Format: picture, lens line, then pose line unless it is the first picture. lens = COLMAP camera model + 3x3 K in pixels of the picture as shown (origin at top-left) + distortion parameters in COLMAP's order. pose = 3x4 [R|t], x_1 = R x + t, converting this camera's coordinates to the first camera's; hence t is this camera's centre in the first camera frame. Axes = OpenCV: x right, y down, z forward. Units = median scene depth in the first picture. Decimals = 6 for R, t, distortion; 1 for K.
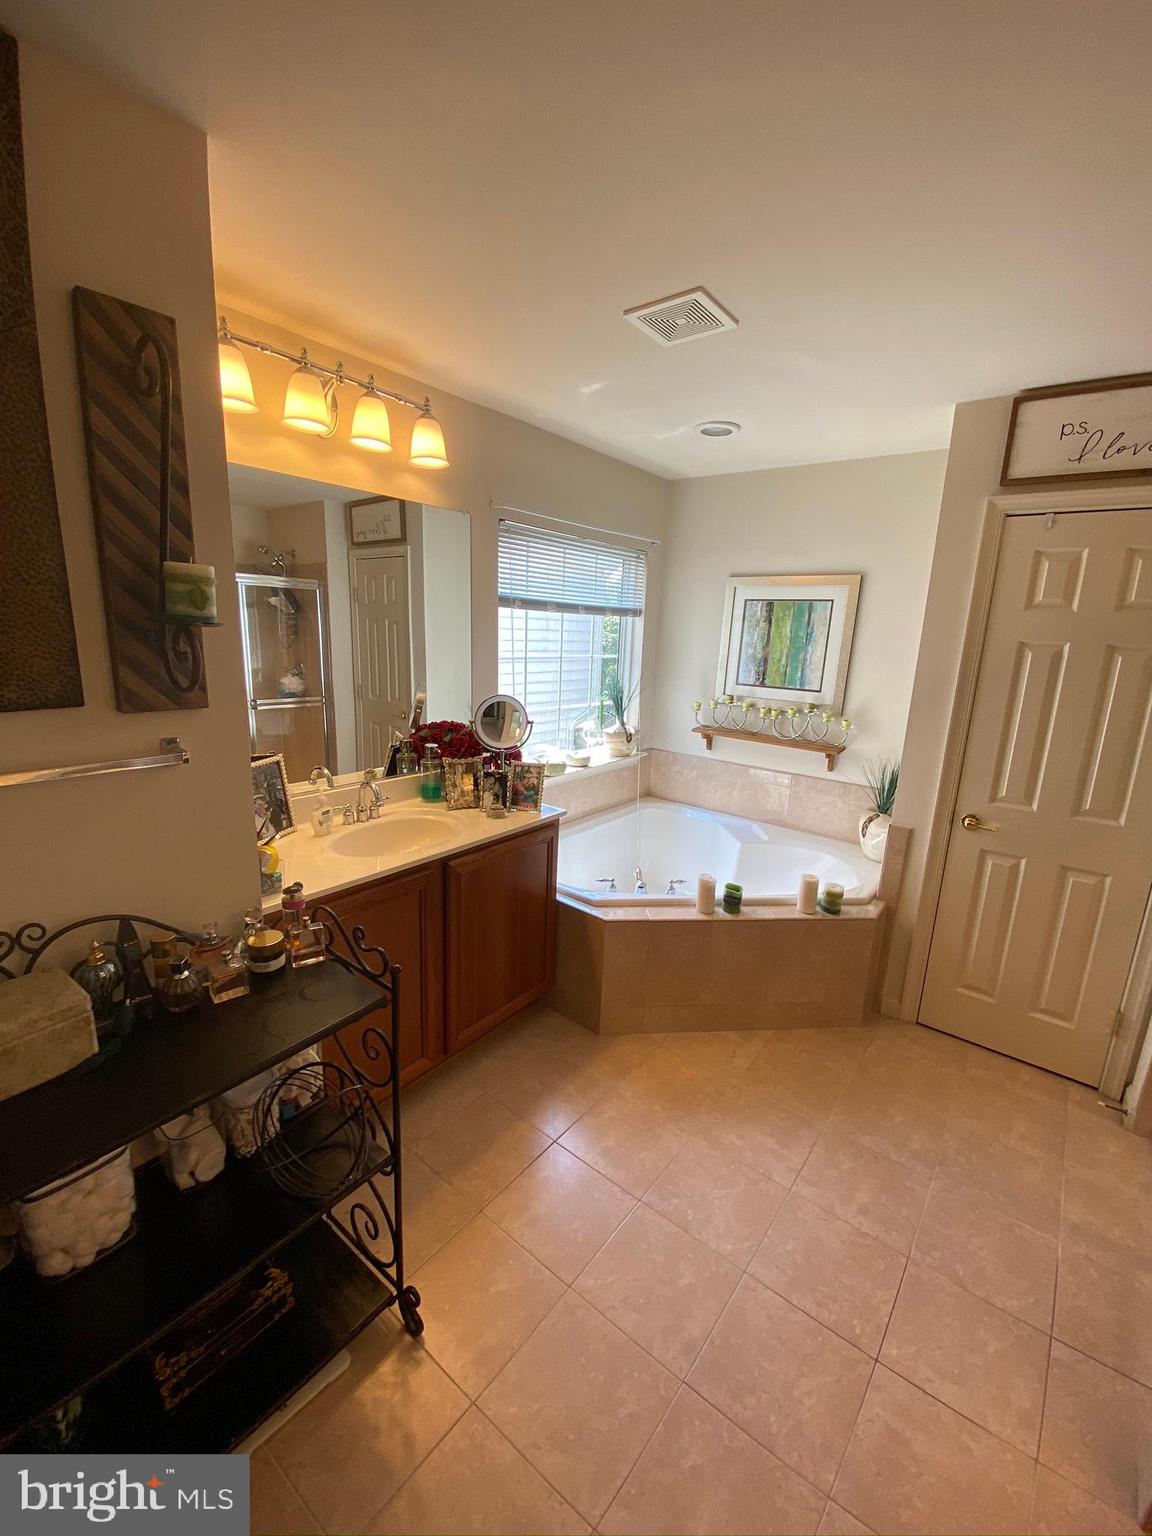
lens RADIAL K [[622.9, 0, 599.1], [0, 622.9, 753.7], [0, 0, 1]] dist [-0.004085, -0.008843]
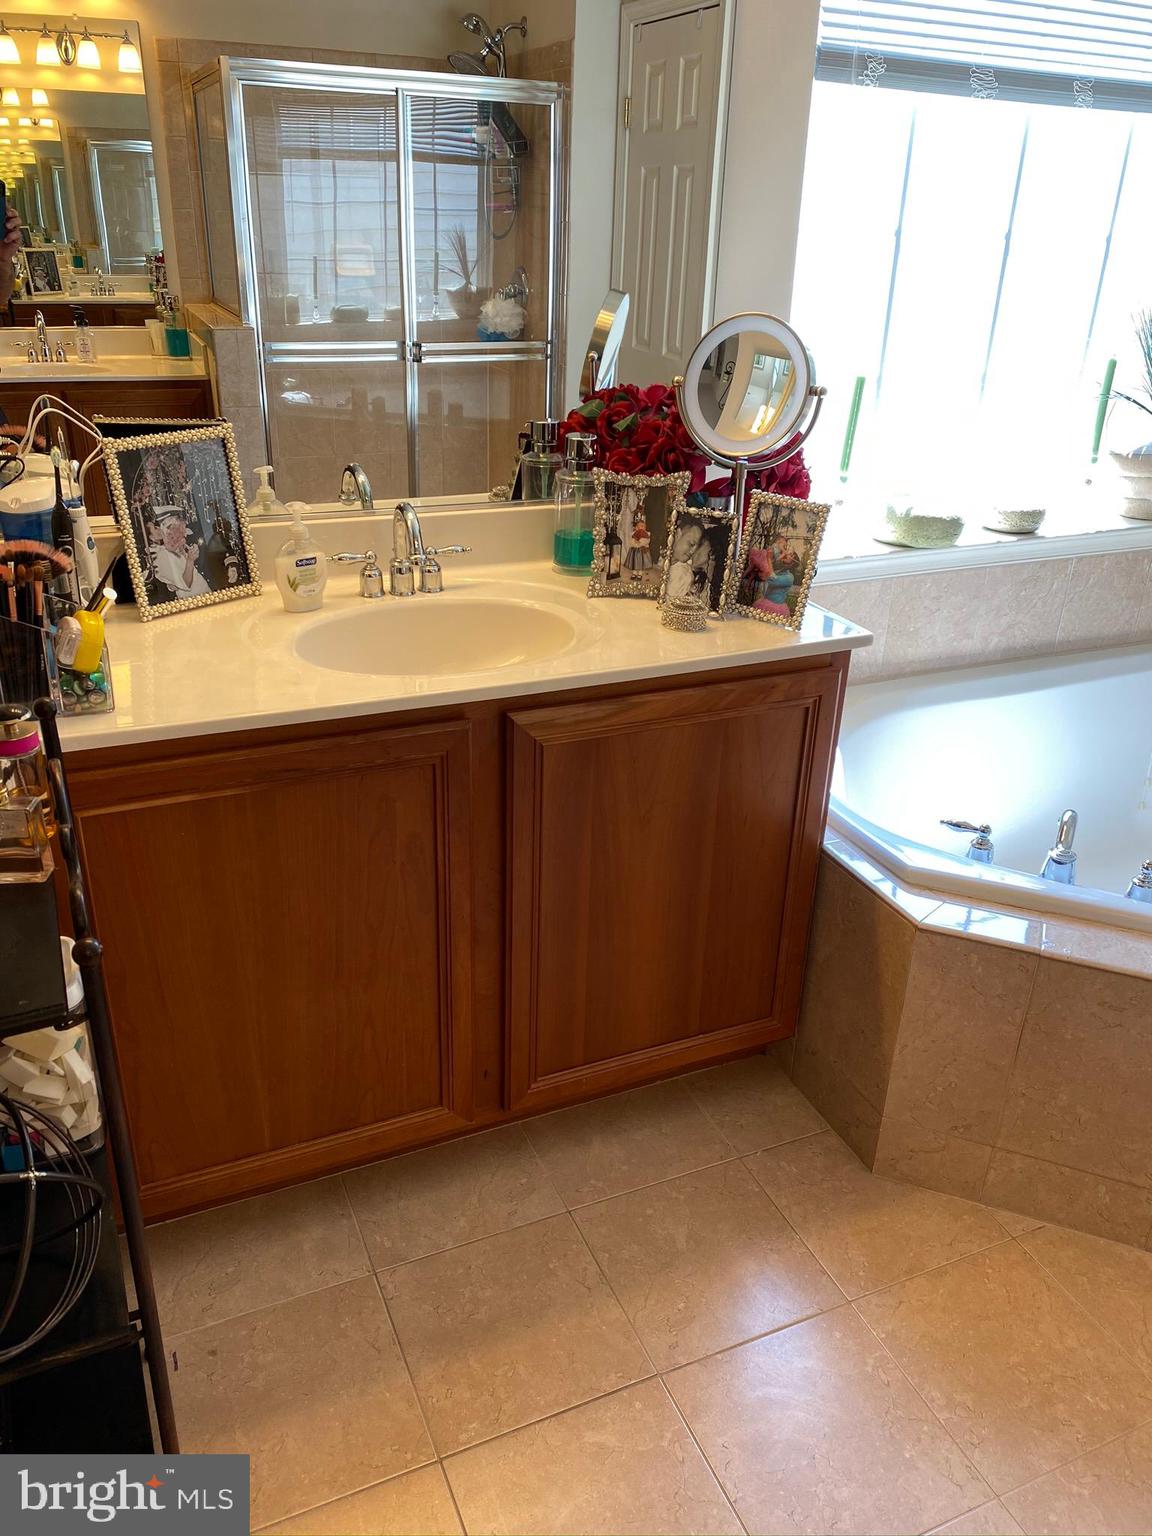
lens RADIAL K [[1180.4, 0, 582.8], [0, 1180.4, 778.8], [0, 0, 1]] dist [0.022910, -0.046480]
pose [[0.870115, 0.196831, -0.451838, 0.122019], [-0.087929, 0.964077, 0.250648, 0.007615], [0.484942, -0.178363, 0.856165, 0.228352]]
